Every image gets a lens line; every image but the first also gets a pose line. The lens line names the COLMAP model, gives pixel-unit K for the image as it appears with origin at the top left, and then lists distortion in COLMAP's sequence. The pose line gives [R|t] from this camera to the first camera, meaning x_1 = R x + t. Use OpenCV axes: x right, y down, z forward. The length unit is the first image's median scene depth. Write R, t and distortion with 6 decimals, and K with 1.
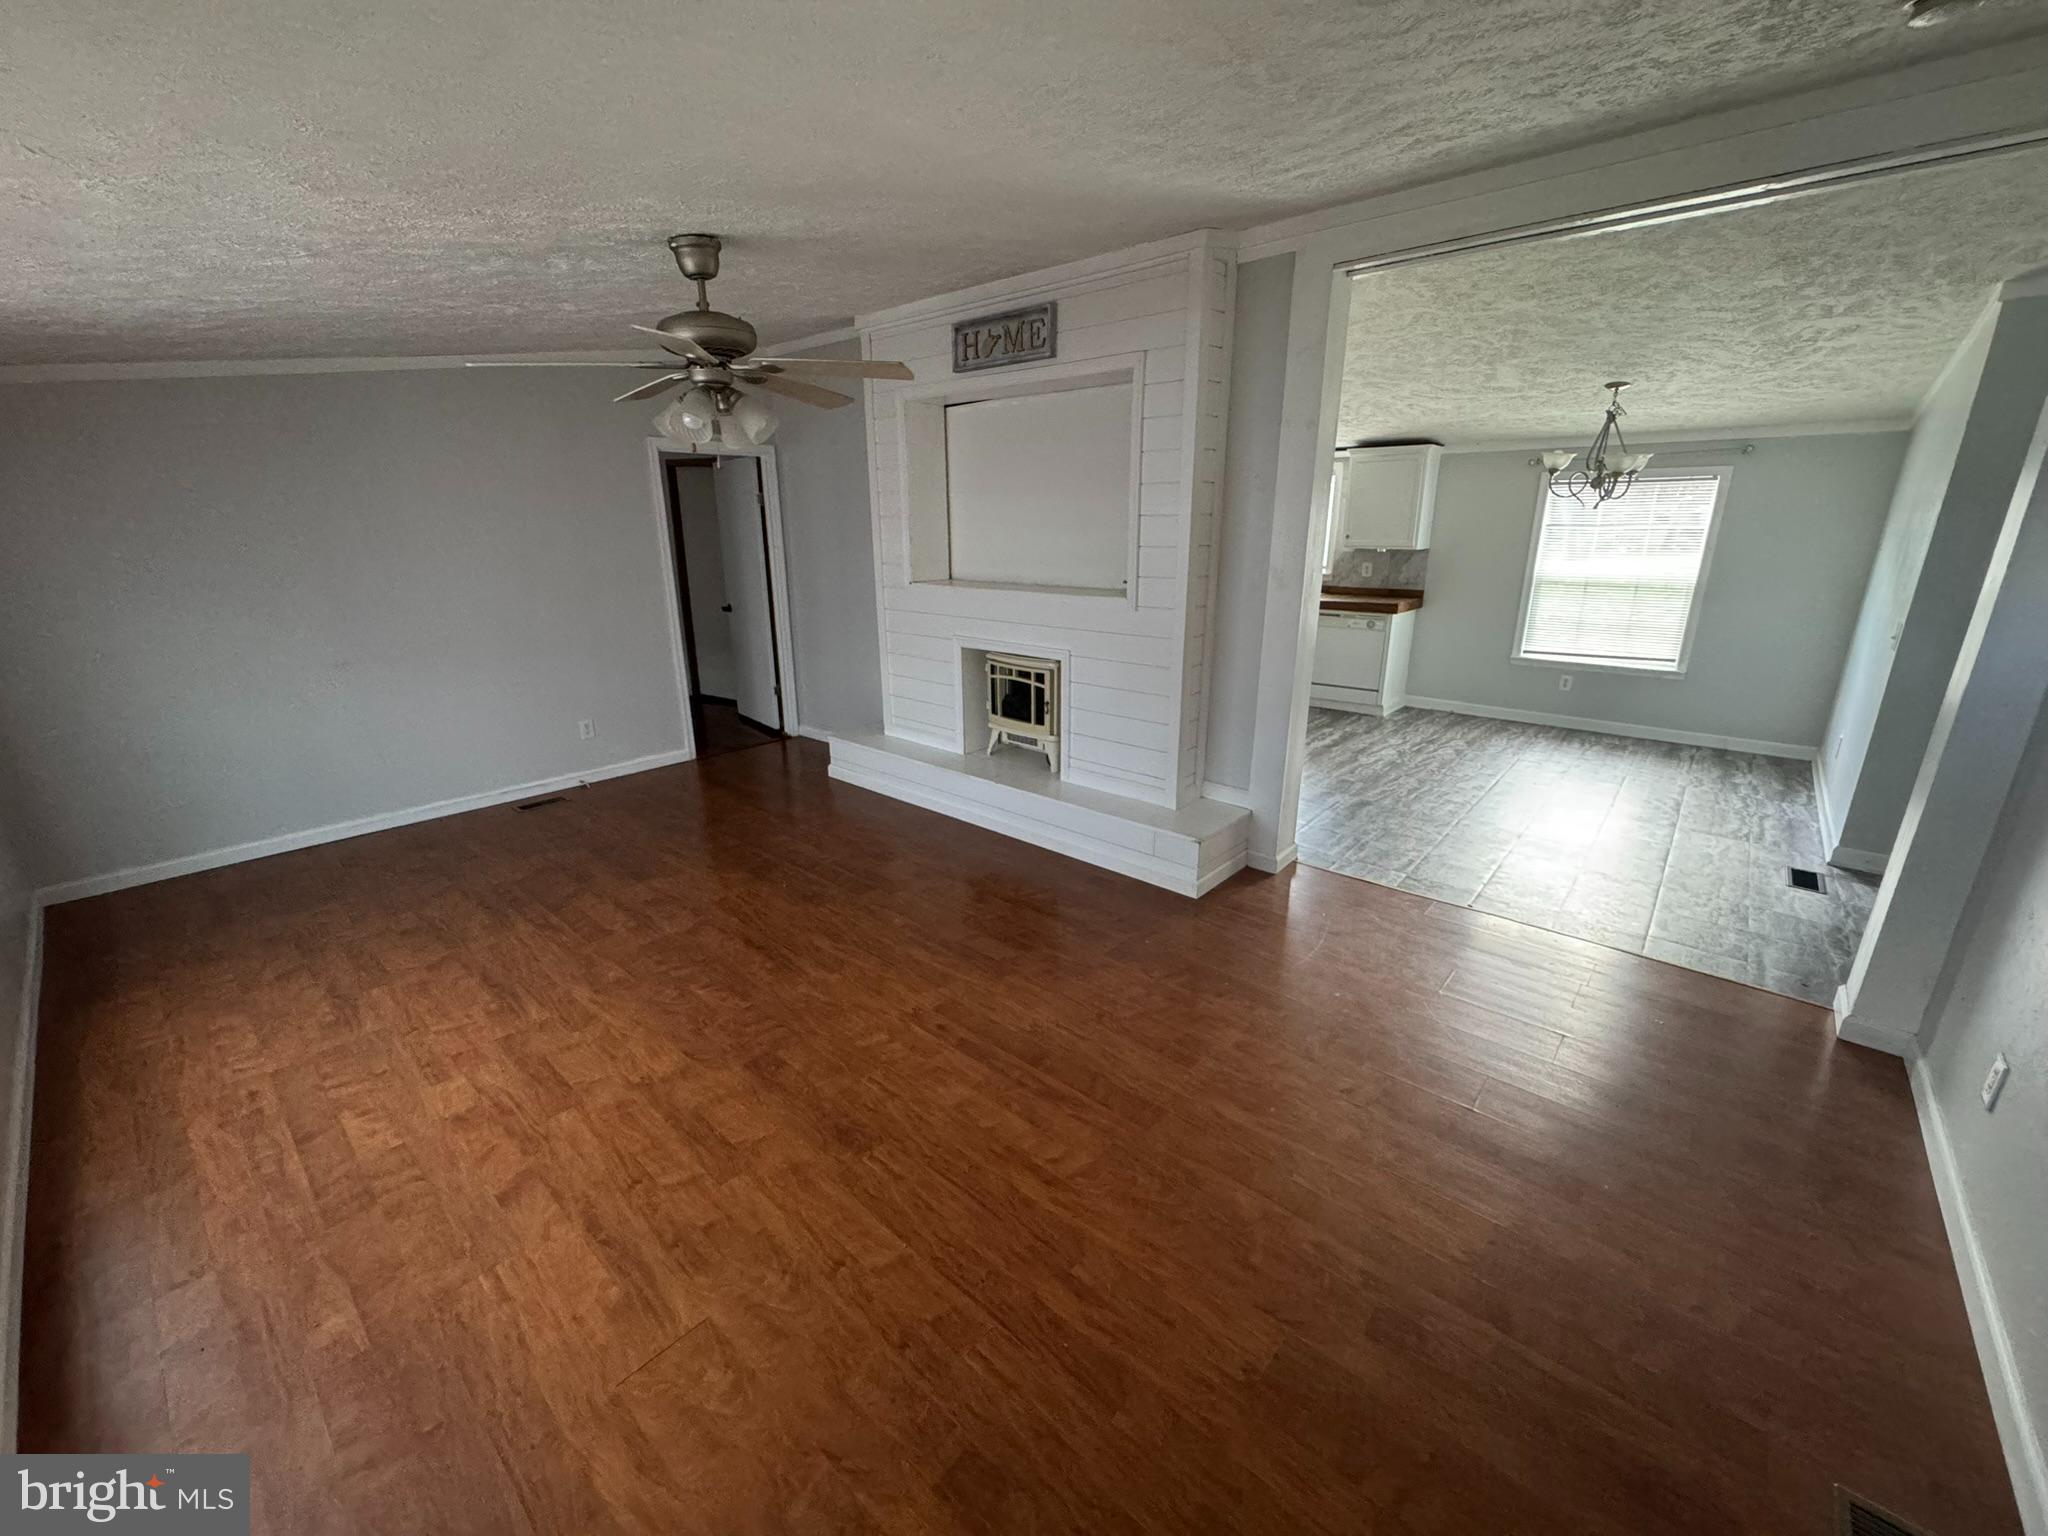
lens RADIAL K [[815.7, 0, 1019.9], [0, 815.7, 763.2], [0, 0, 1]] dist [-0.003235, -0.000728]
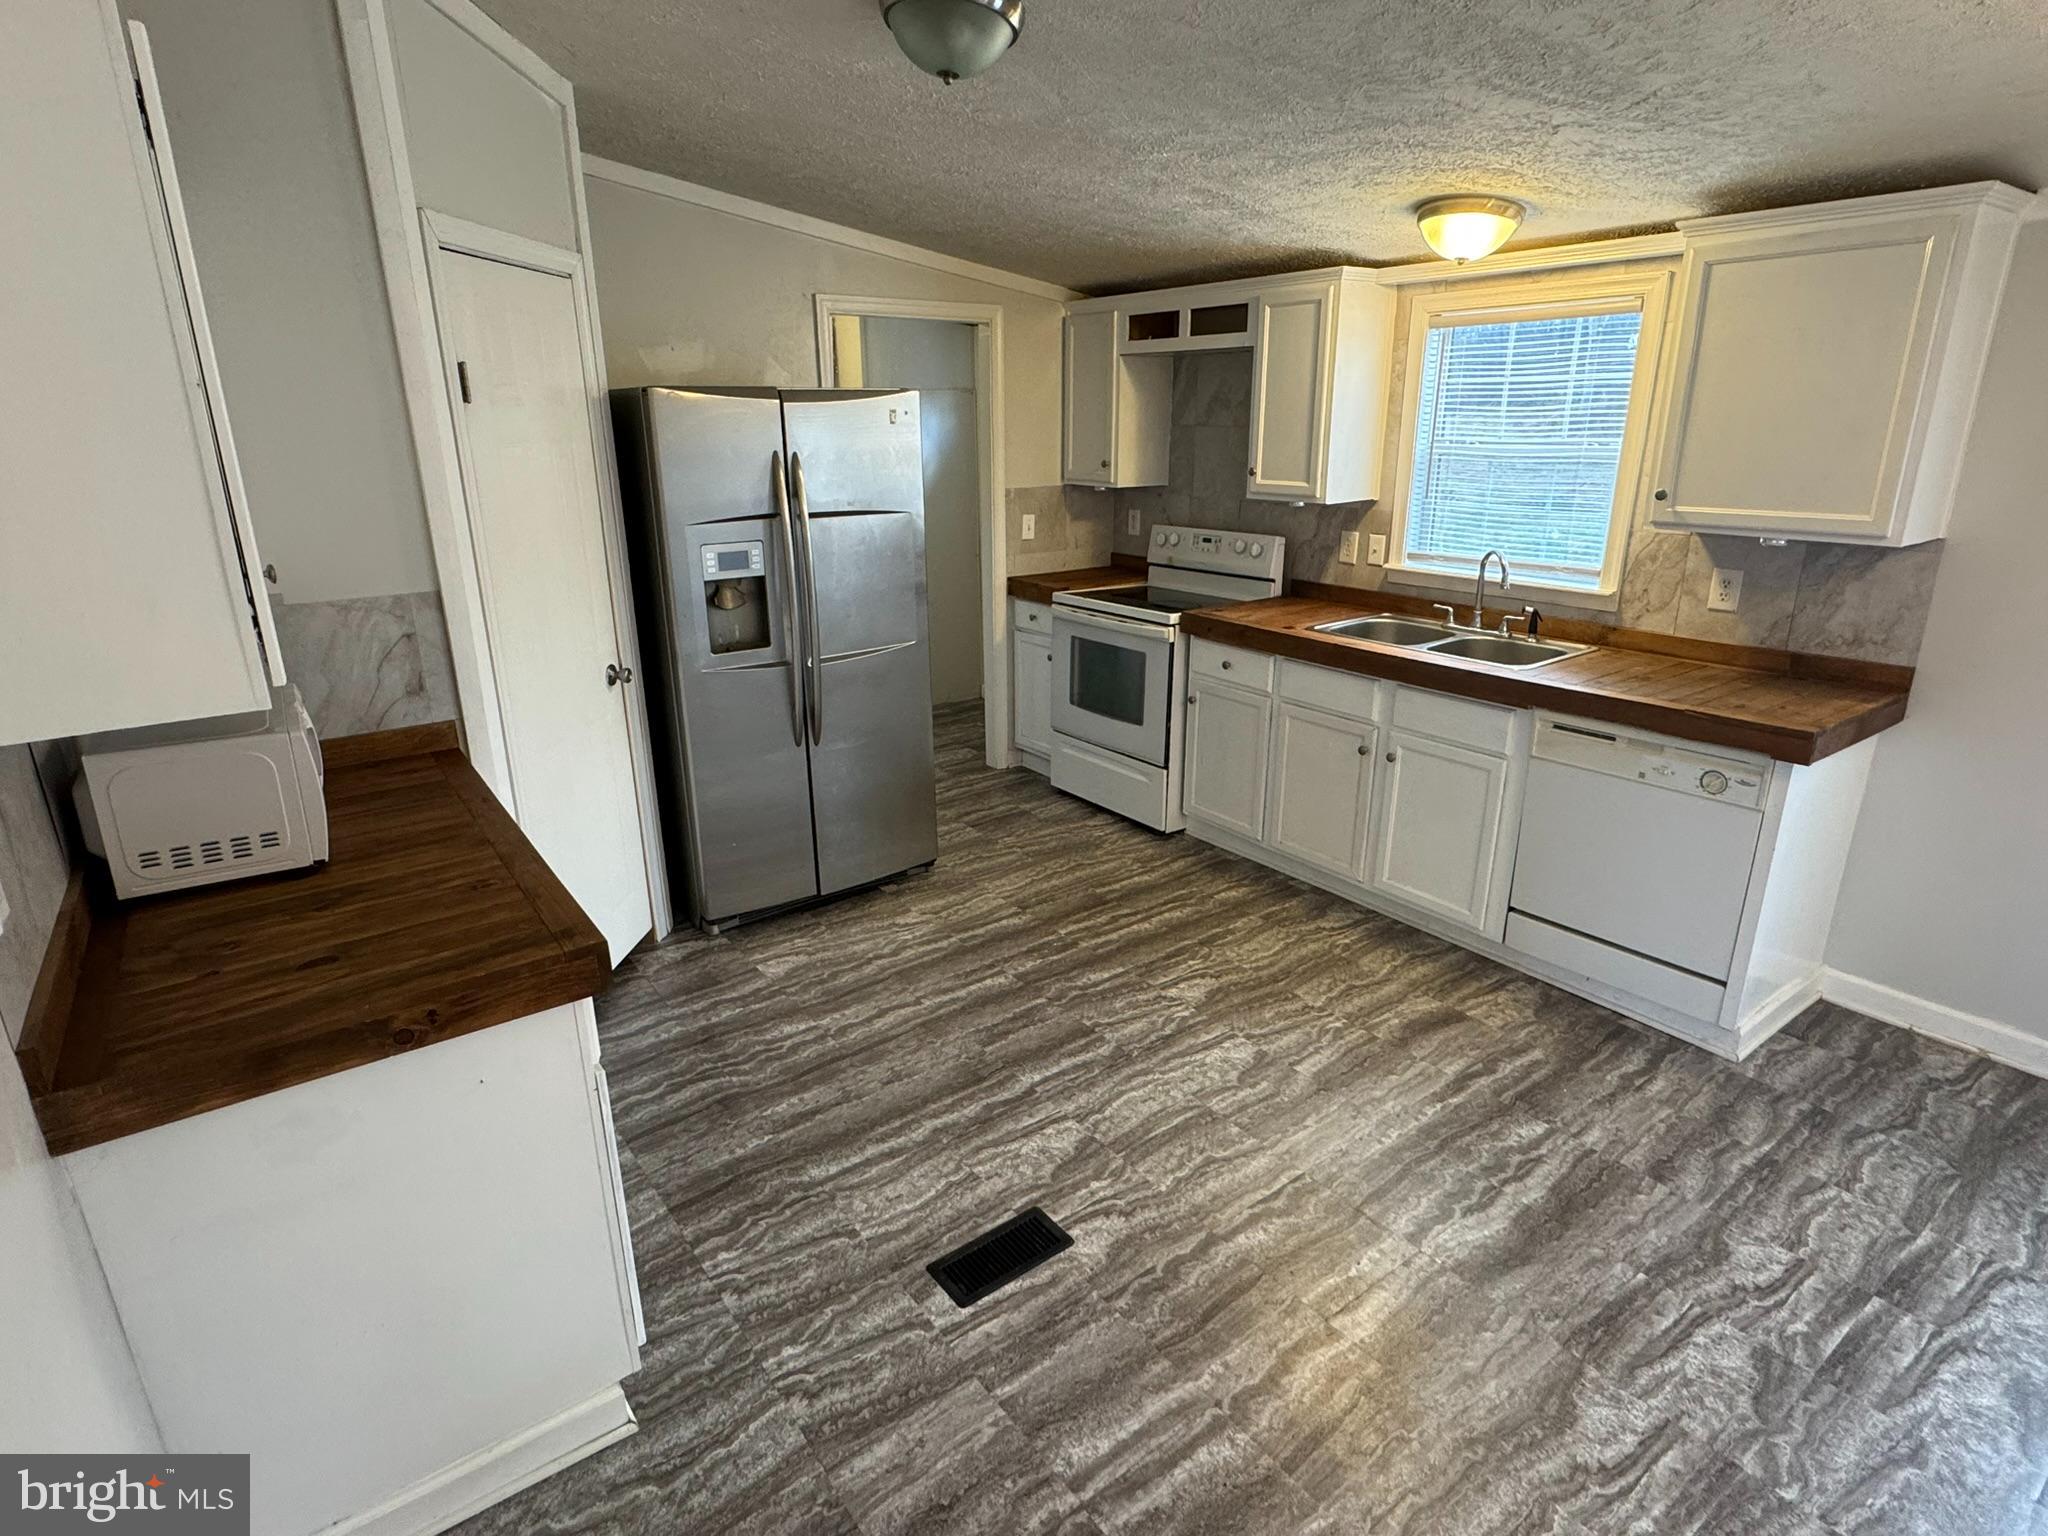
lens RADIAL K [[1081.4, 0, 1017.9], [0, 1081.4, 762.0], [0, 0, 1]] dist [-0.002866, 0.000088]
pose [[0.976205, 0.064006, -0.207189, 0.449708], [-0.059413, 0.997832, 0.028318, -0.306934], [0.208553, -0.015335, 0.977891, 0.948493]]
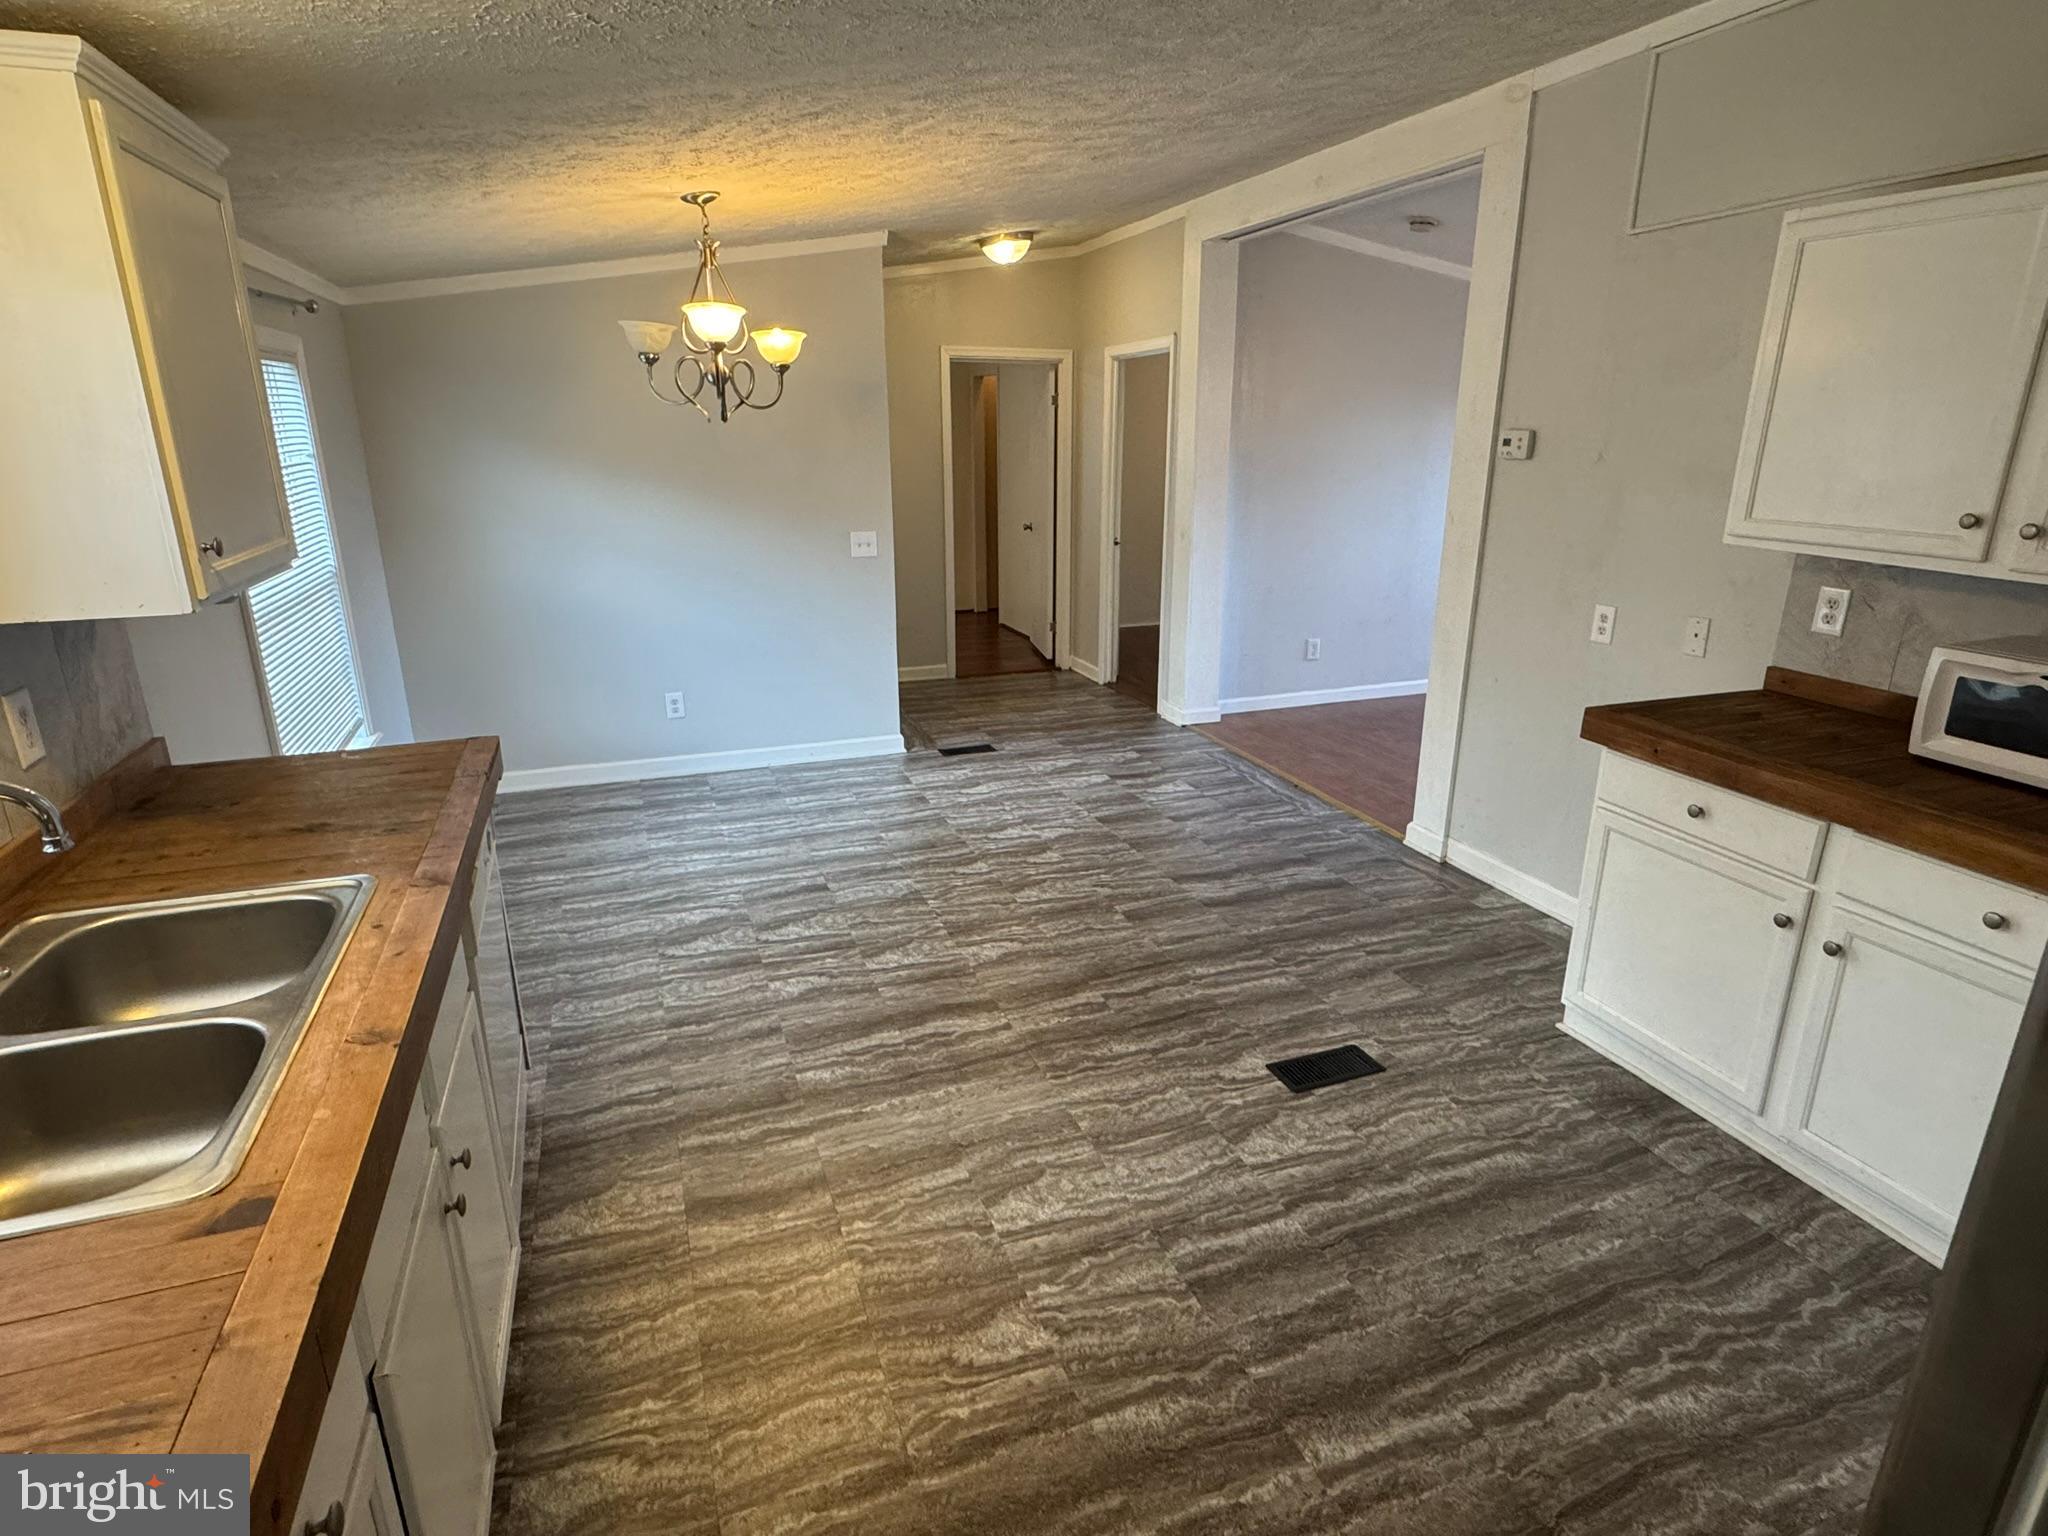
lens RADIAL K [[1081.4, 0, 1019.1], [0, 1081.4, 759.8], [0, 0, 1]] dist [-0.002866, 0.000088]
pose [[-0.879295, -0.133415, 0.457210, 0.205556], [0.144674, 0.839787, 0.523286, -0.627076], [-0.453773, 0.526269, -0.719119, 2.056534]]
